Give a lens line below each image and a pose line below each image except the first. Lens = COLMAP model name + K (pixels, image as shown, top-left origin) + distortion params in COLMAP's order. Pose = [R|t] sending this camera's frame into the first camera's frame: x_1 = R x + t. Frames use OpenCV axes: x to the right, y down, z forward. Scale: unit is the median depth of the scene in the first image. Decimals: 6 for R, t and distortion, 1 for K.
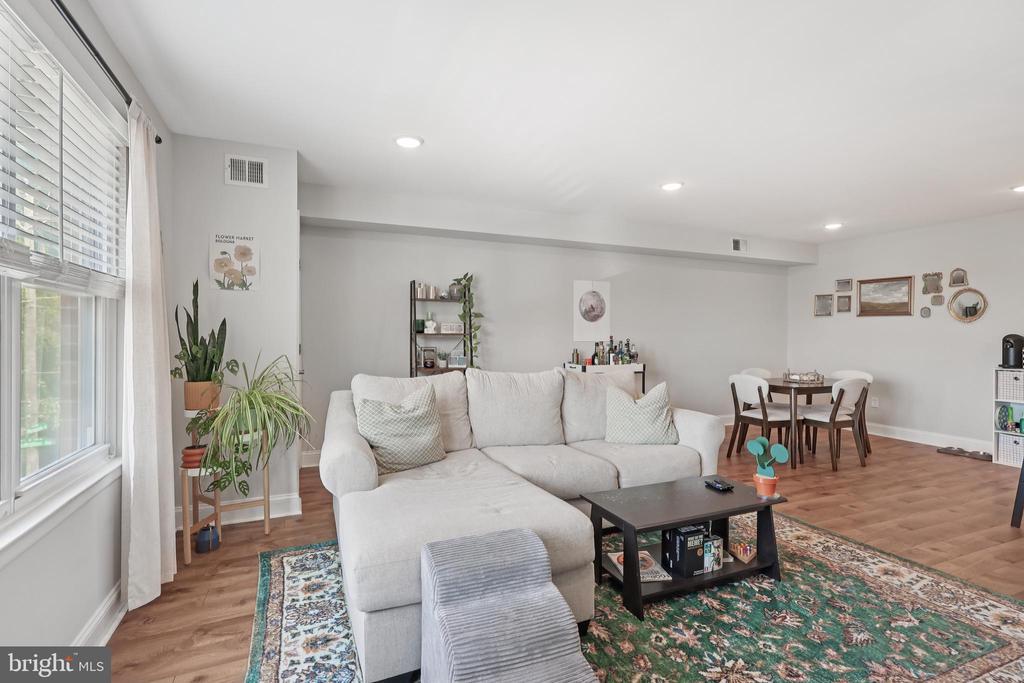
lens RADIAL K [[479.6, 0, 508.4], [0, 479.6, 337.1], [0, 0, 1]] dist [0.000656, -0.001456]
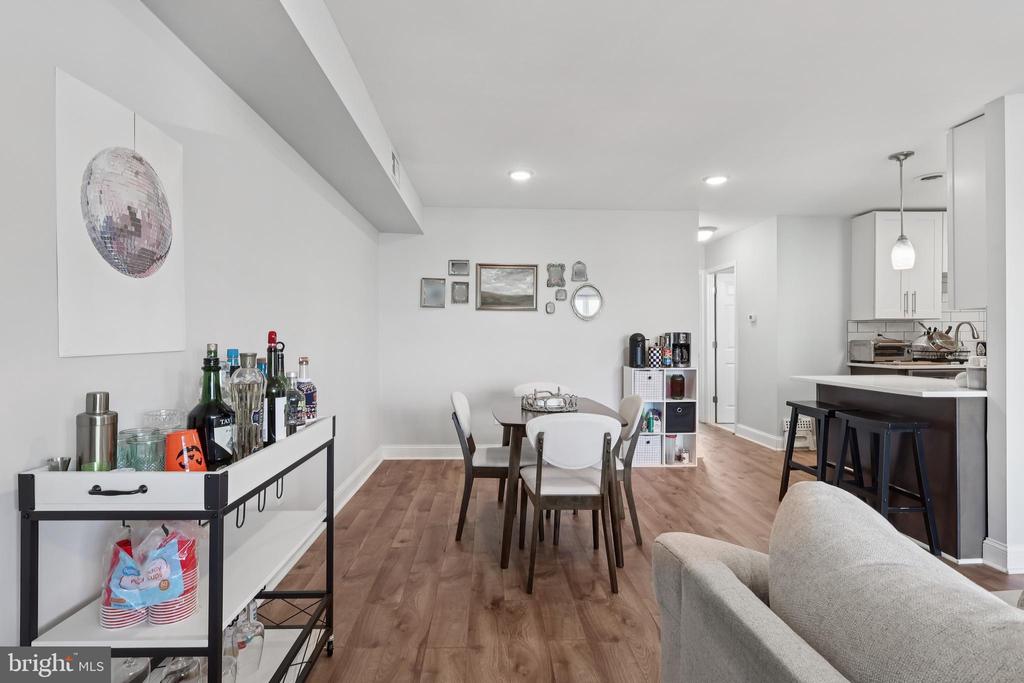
lens RADIAL K [[496.0, 0, 502.1], [0, 496.0, 349.8], [0, 0, 1]] dist [0.000949, -0.000057]
pose [[0.364730, -0.023822, 0.930809, -0.000288], [0.004629, 0.999707, 0.023771, 0.002587], [-0.931102, -0.004361, 0.364733, 0.856677]]
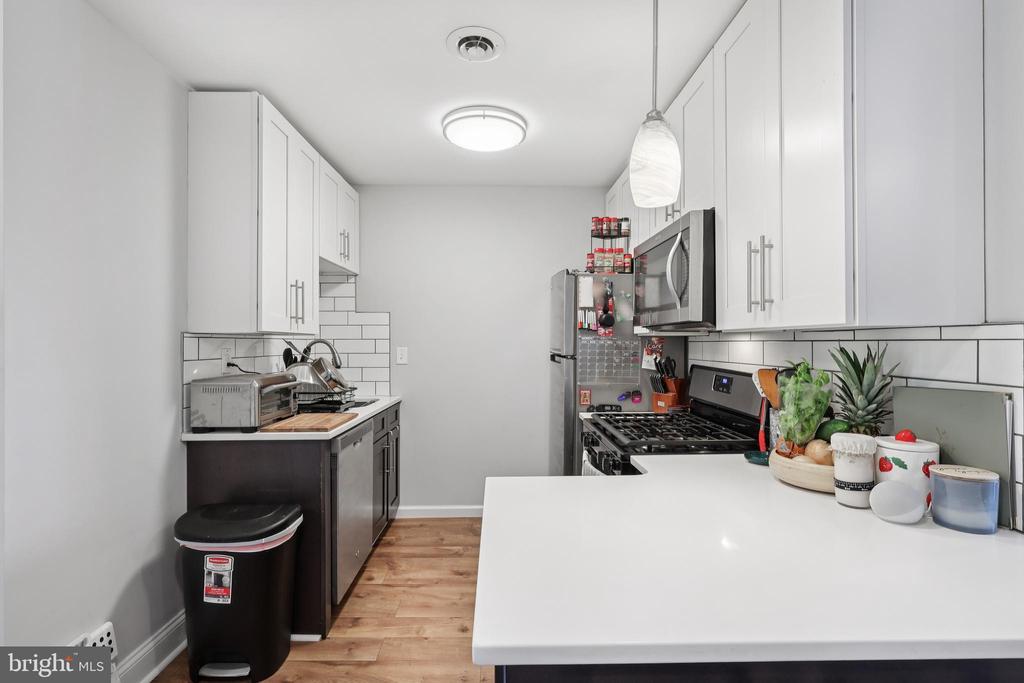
lens RADIAL K [[479.6, 0, 503.9], [0, 479.6, 344.3], [0, 0, 1]] dist [0.000656, -0.001456]
pose [[-0.922216, -0.001968, 0.386670, 0.868467], [-0.001902, 0.999998, 0.000554, -0.021924], [-0.386671, -0.000224, -0.922218, 0.831797]]
